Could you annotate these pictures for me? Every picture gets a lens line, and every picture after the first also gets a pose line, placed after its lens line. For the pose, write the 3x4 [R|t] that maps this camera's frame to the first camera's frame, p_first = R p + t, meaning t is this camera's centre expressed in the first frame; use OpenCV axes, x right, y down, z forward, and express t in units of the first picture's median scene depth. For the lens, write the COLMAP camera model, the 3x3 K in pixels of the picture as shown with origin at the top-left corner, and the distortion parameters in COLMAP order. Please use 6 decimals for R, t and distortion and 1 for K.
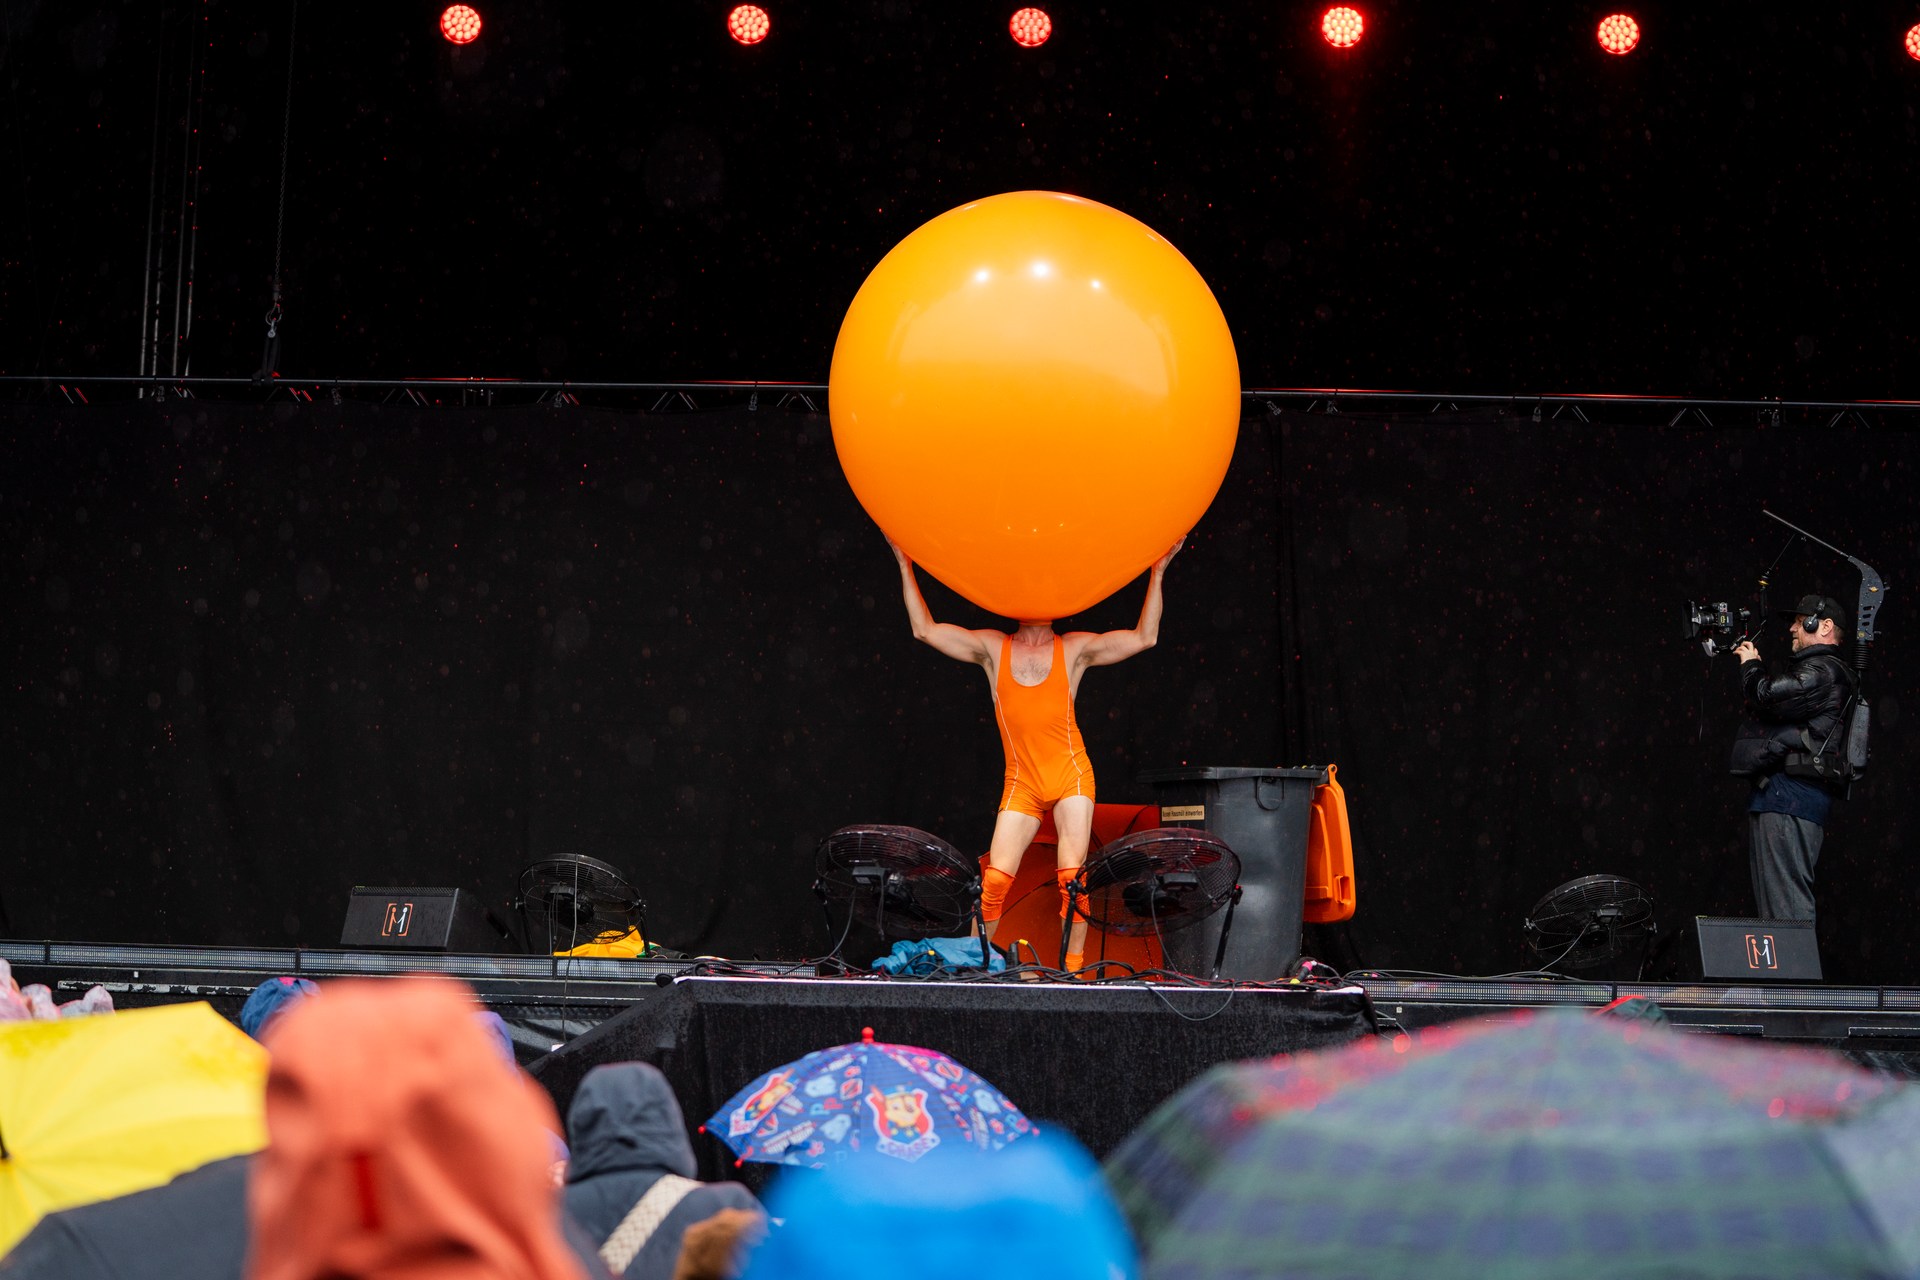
lens RADIAL K [[4105.6, 0, 957.6], [0, 4105.6, 638.5], [0, 0, 1]] dist [-0.002888, 0.000000]
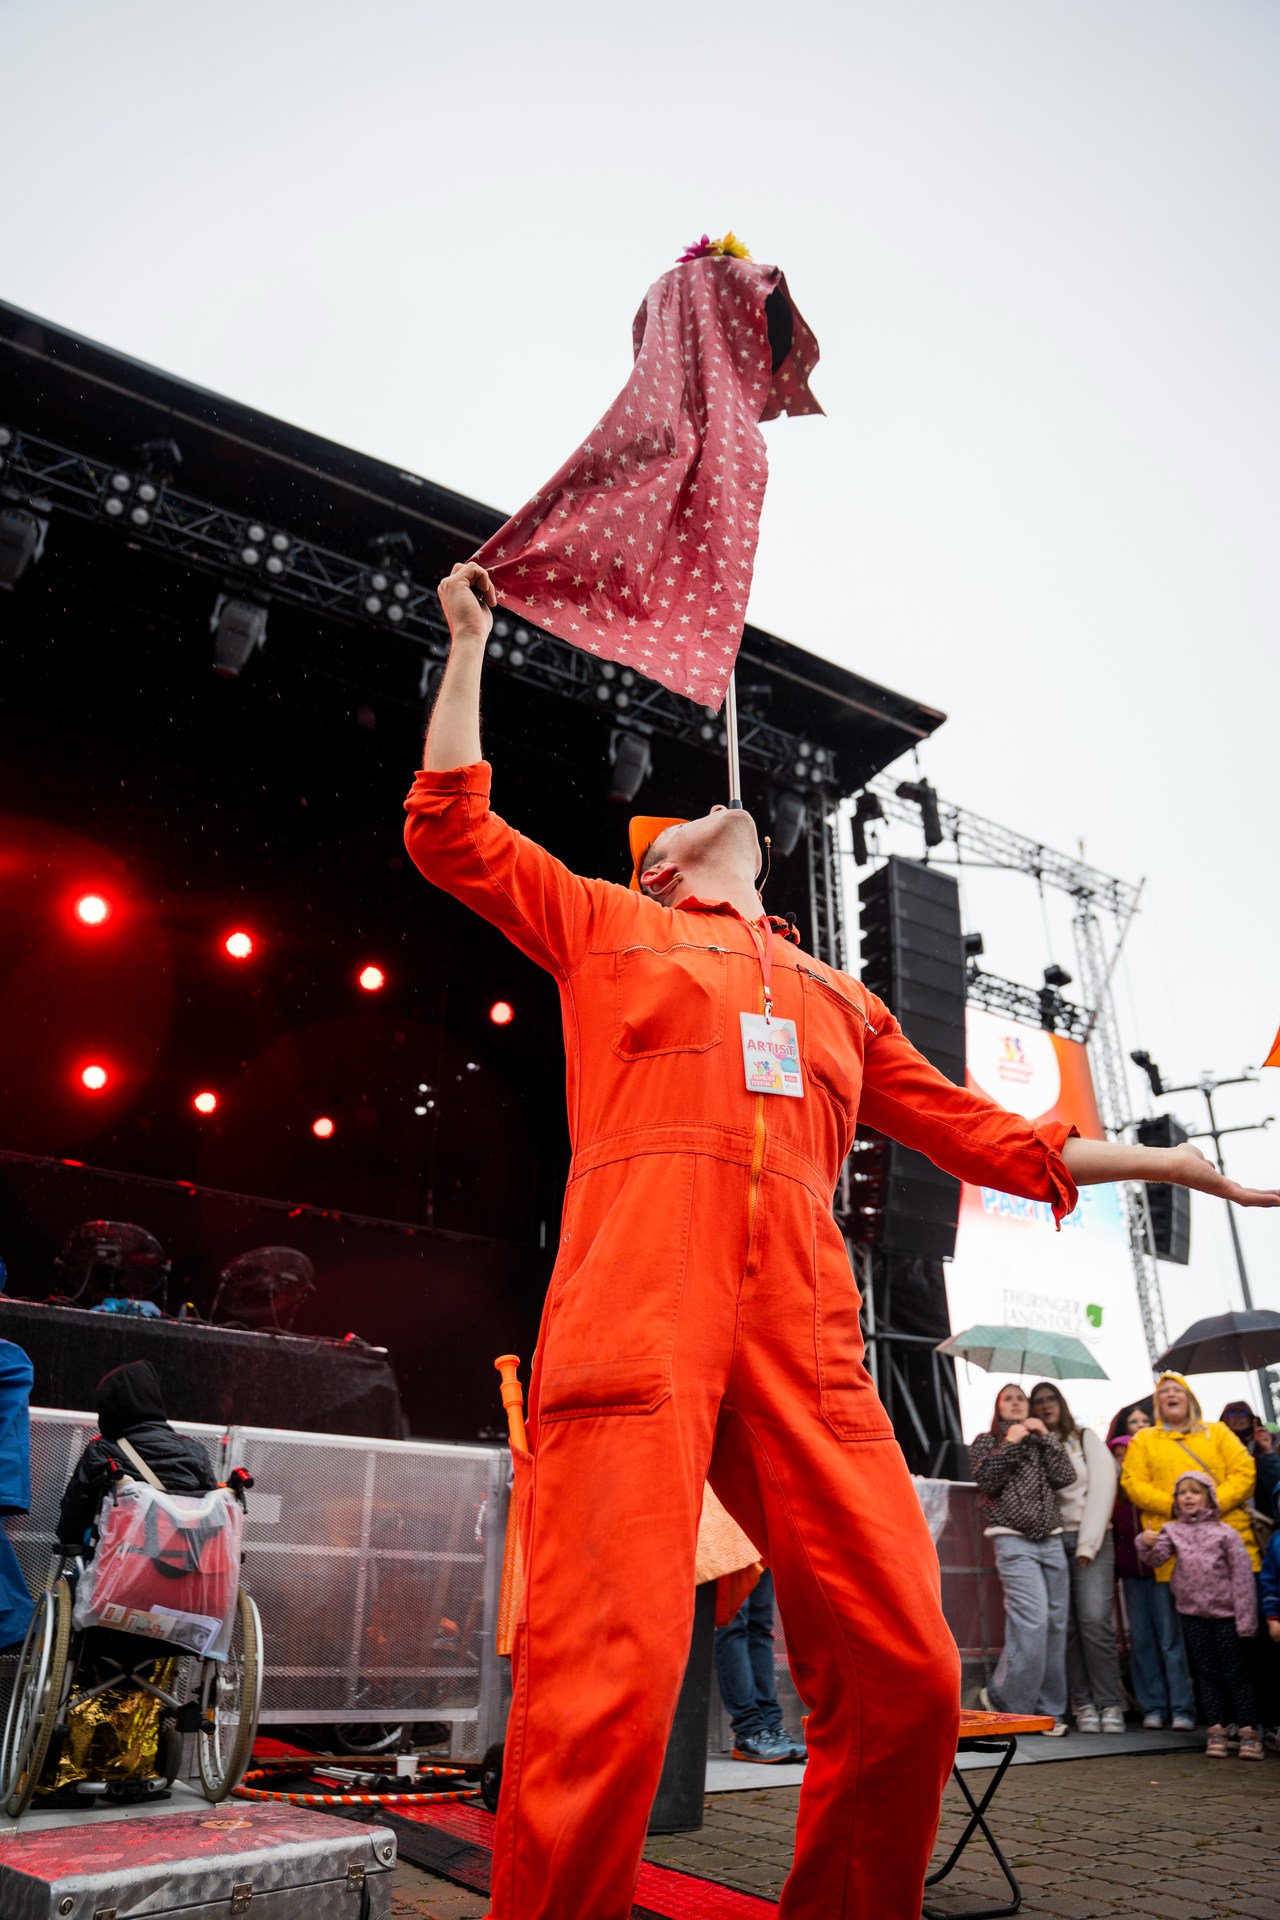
lens RADIAL K [[1313.0, 0, 637.1], [0, 1313.0, 956.7], [0, 0, 1]] dist [-0.136594, 0.098181]
pose [[0.801664, 0.262440, 0.537086, -0.156300], [-0.038111, 0.919085, -0.392213, 0.141752], [-0.596559, 0.293954, 0.746799, 0.459919]]
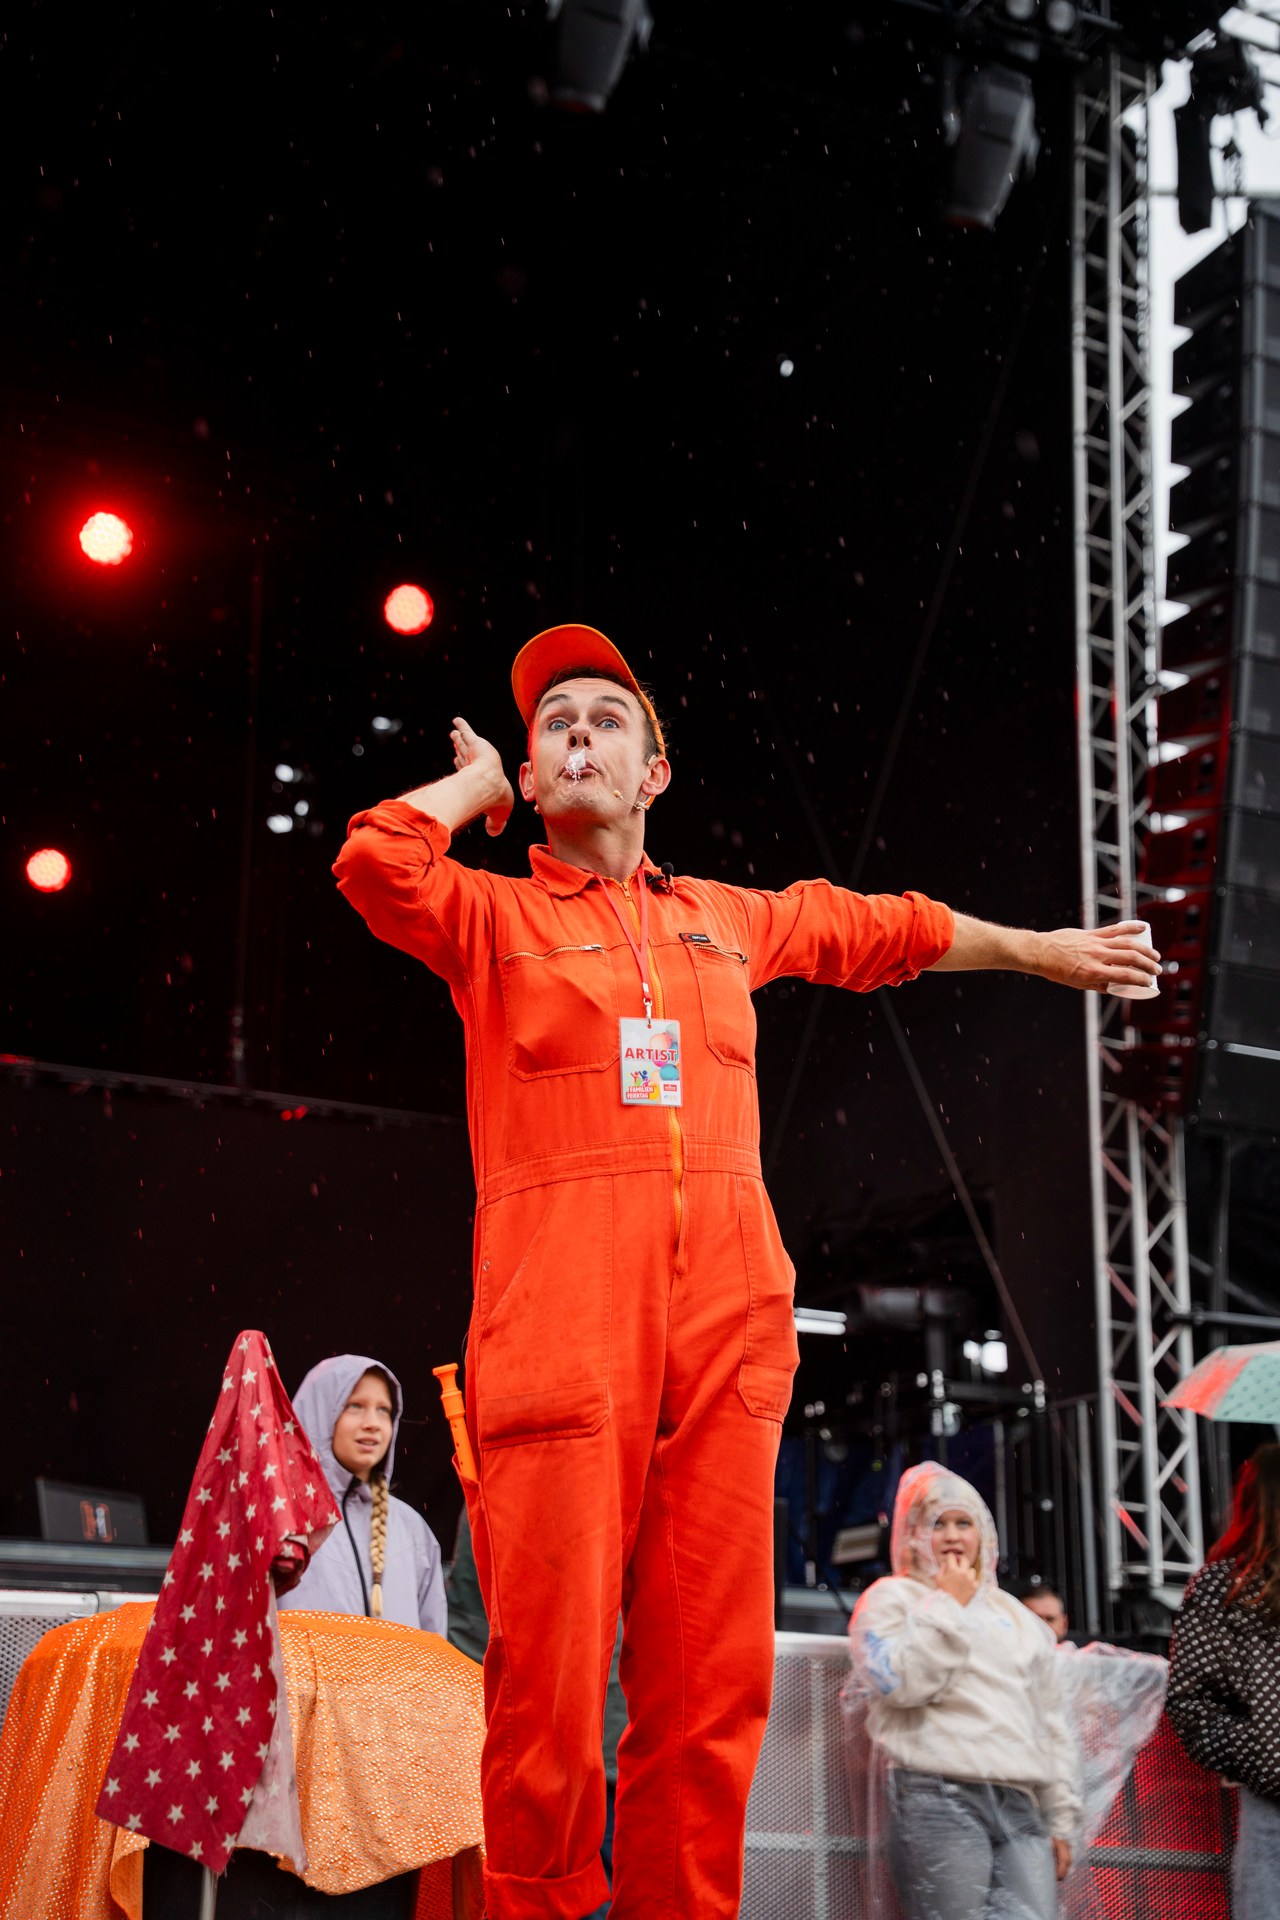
lens RADIAL K [[2944.3, 0, 631.0], [0, 2944.3, 969.2], [0, 0, 1]] dist [0.291142, 0.000000]
pose [[0.849715, 0.149170, 0.505700, -0.101921], [-0.038571, 0.974159, -0.222545, 0.132338], [-0.525829, 0.169595, 0.833511, 0.396905]]
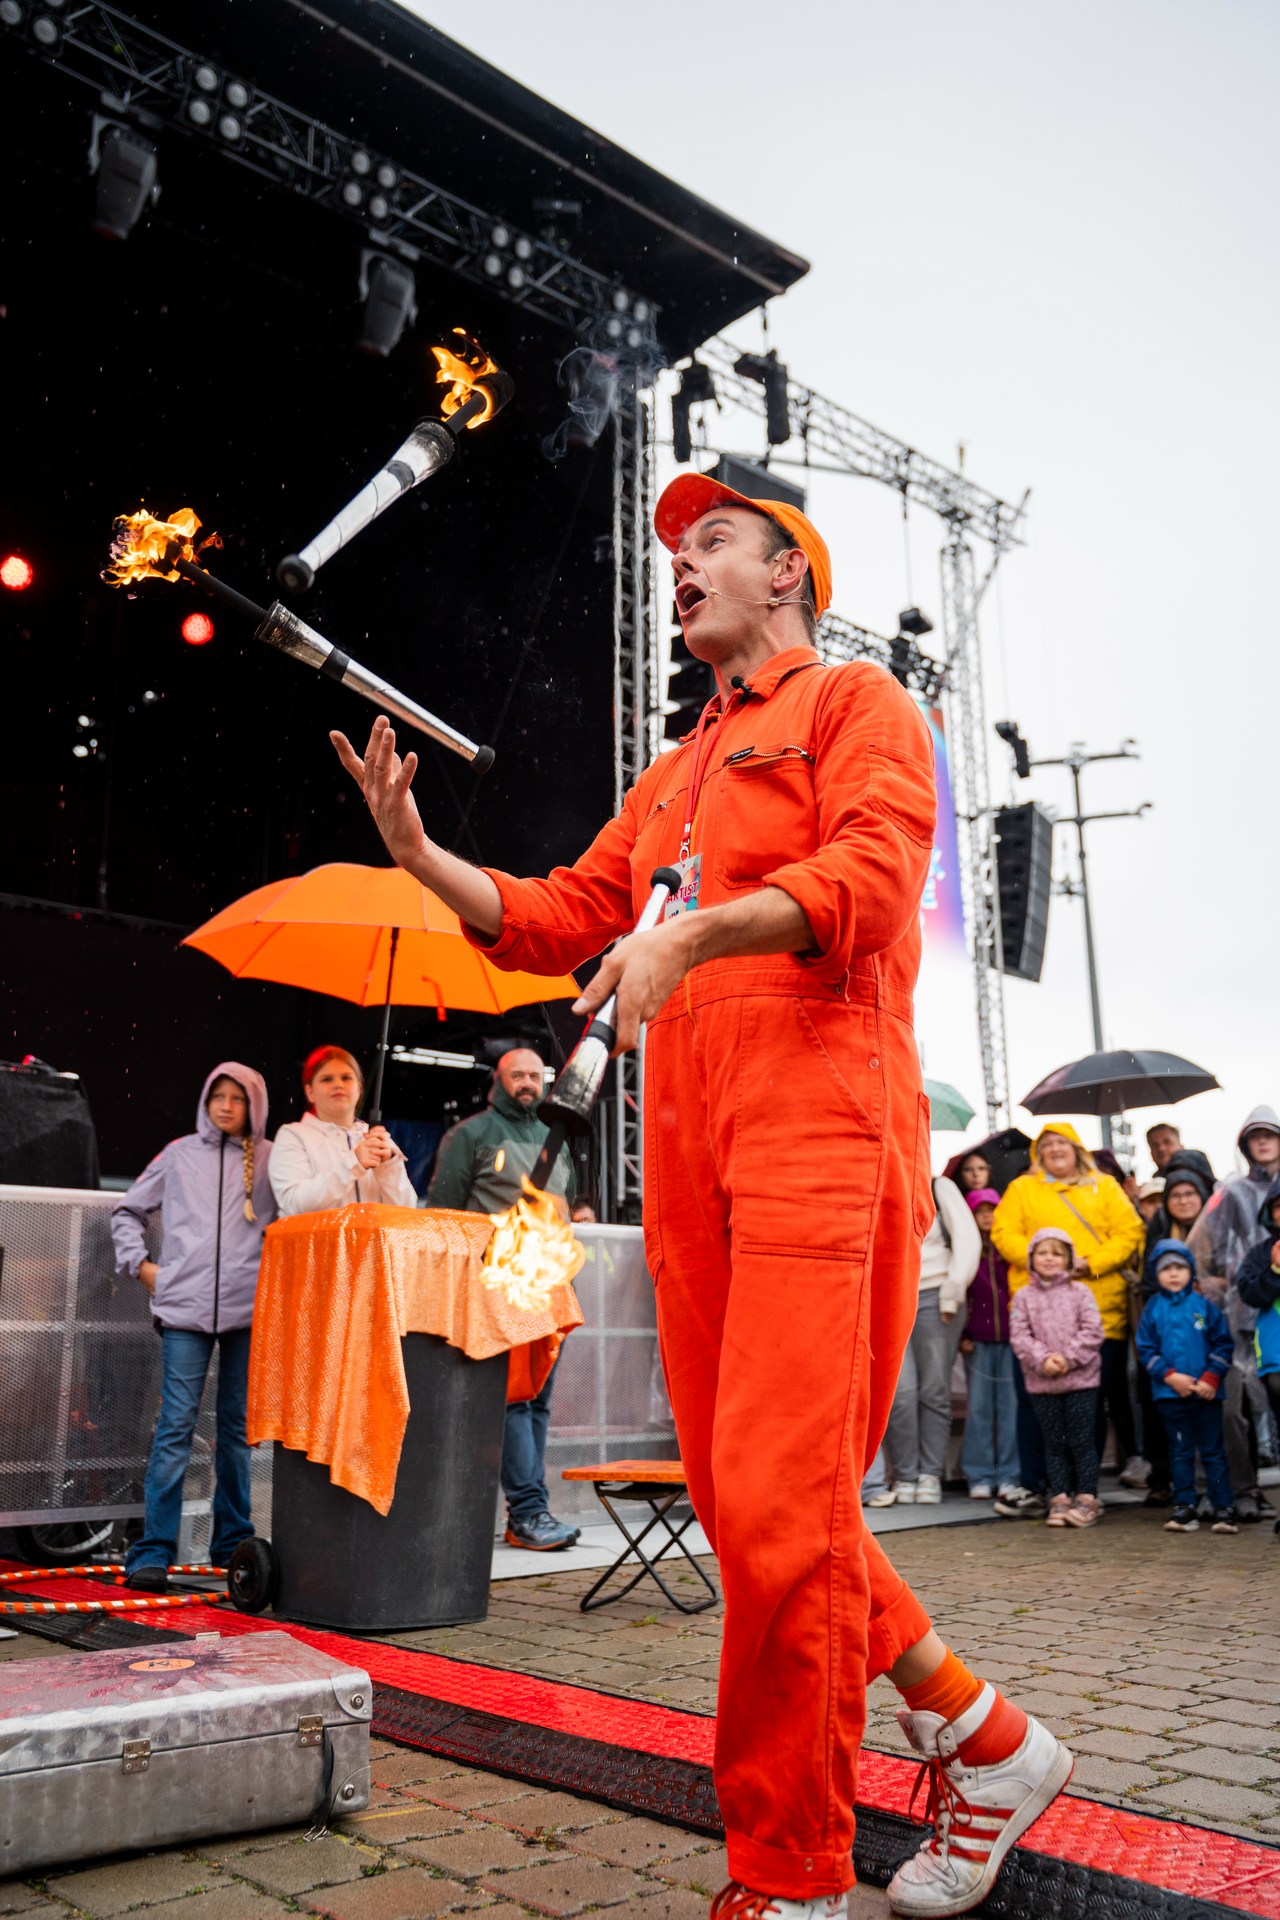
lens RADIAL K [[1680.6, 0, 647.6], [0, 1680.6, 961.9], [0, 0, 1]] dist [-0.037095, 0.091756]
pose [[0.685928, 0.144935, 0.713089, -0.179030], [-0.029391, 0.984682, -0.171864, 0.137481], [-0.727075, 0.096928, 0.679681, 0.456155]]
